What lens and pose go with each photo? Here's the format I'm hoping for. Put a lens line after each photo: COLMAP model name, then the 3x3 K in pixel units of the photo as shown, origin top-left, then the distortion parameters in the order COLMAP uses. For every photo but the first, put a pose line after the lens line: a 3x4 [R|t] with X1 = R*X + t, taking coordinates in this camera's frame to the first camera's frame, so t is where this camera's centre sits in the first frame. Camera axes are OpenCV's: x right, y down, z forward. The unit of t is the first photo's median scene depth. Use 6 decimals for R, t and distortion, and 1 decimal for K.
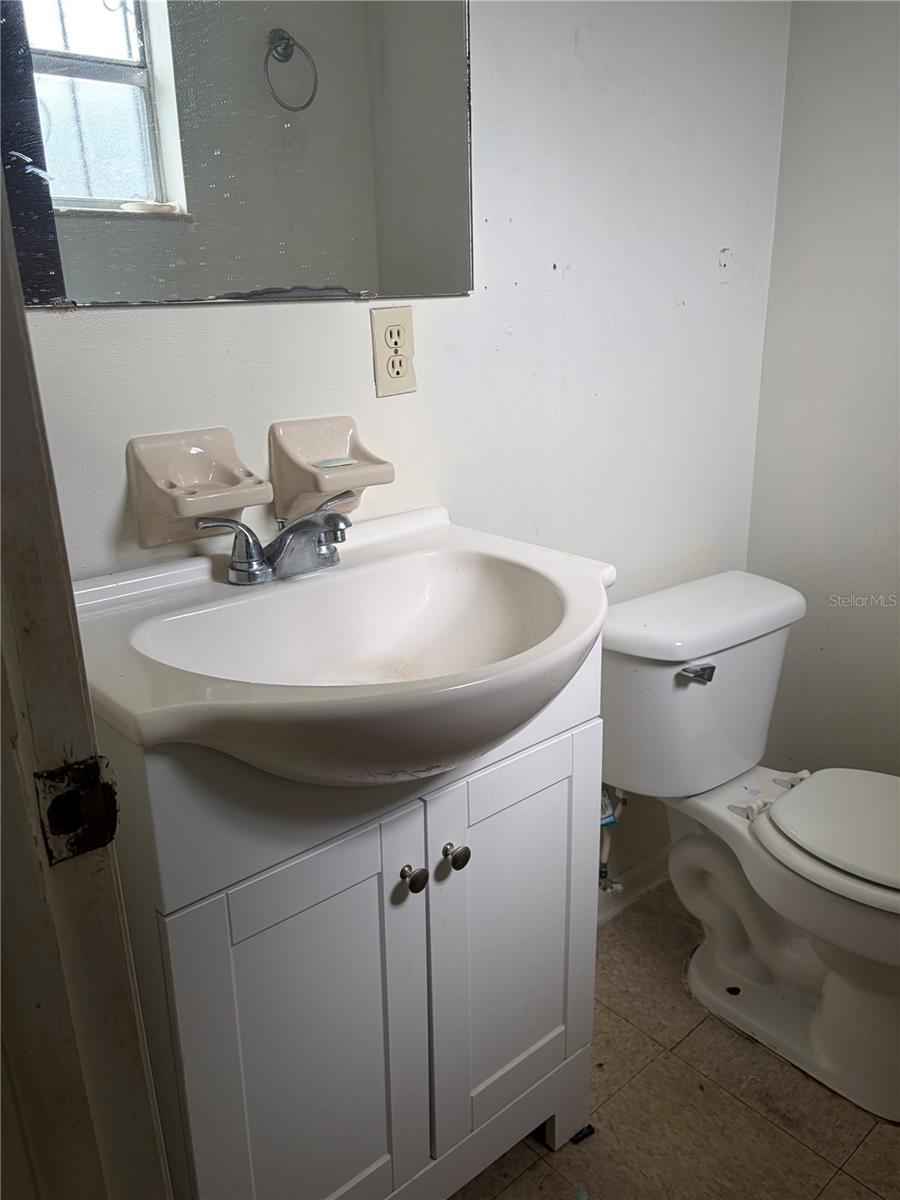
lens RADIAL K [[911.7, 0, 455.4], [0, 911.7, 595.1], [0, 0, 1]] dist [0.039823, -0.044485]
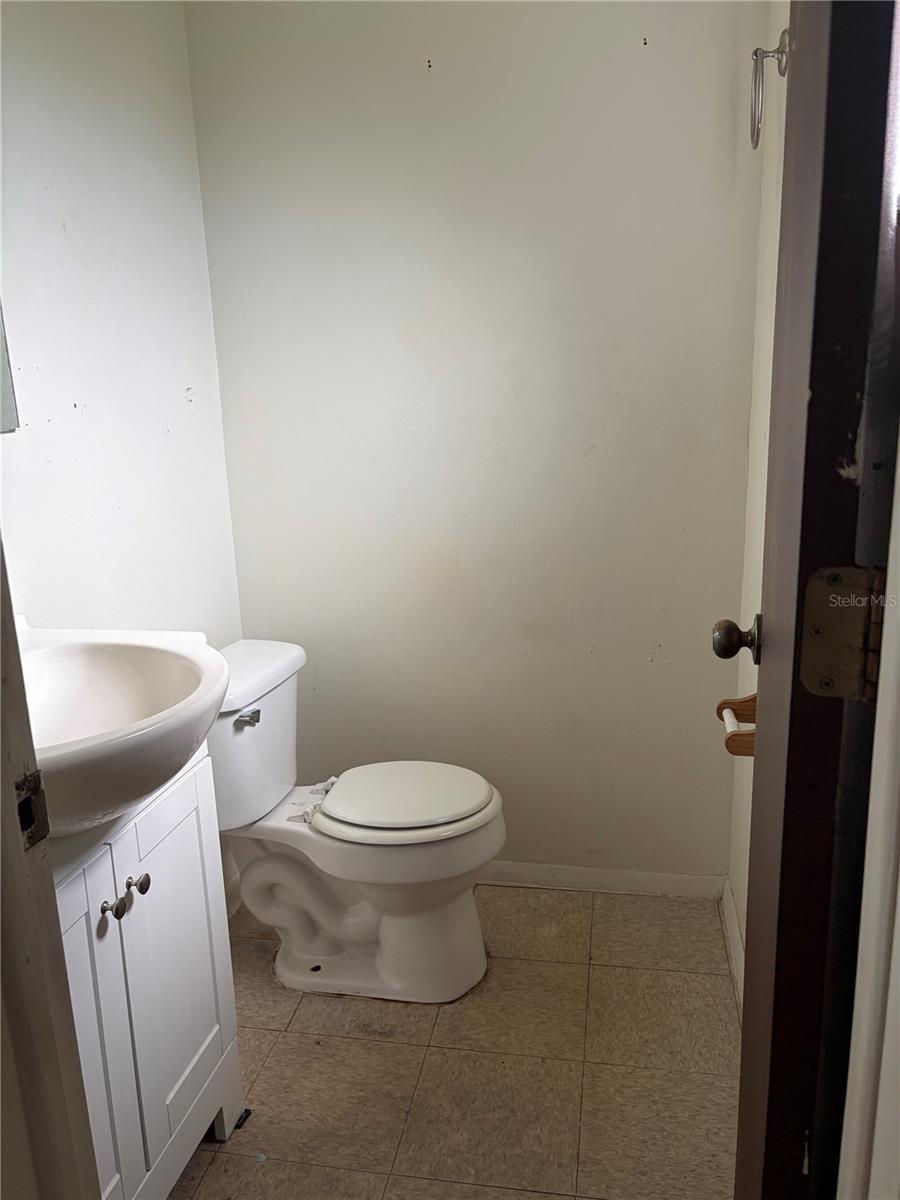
lens RADIAL K [[911.7, 0, 445.3], [0, 911.7, 602.7], [0, 0, 1]] dist [0.039823, -0.044485]
pose [[0.791327, -0.141822, 0.594717, -0.248212], [0.206711, 0.977503, -0.041943, 0.040198], [-0.575389, 0.156125, 0.802840, -0.187712]]
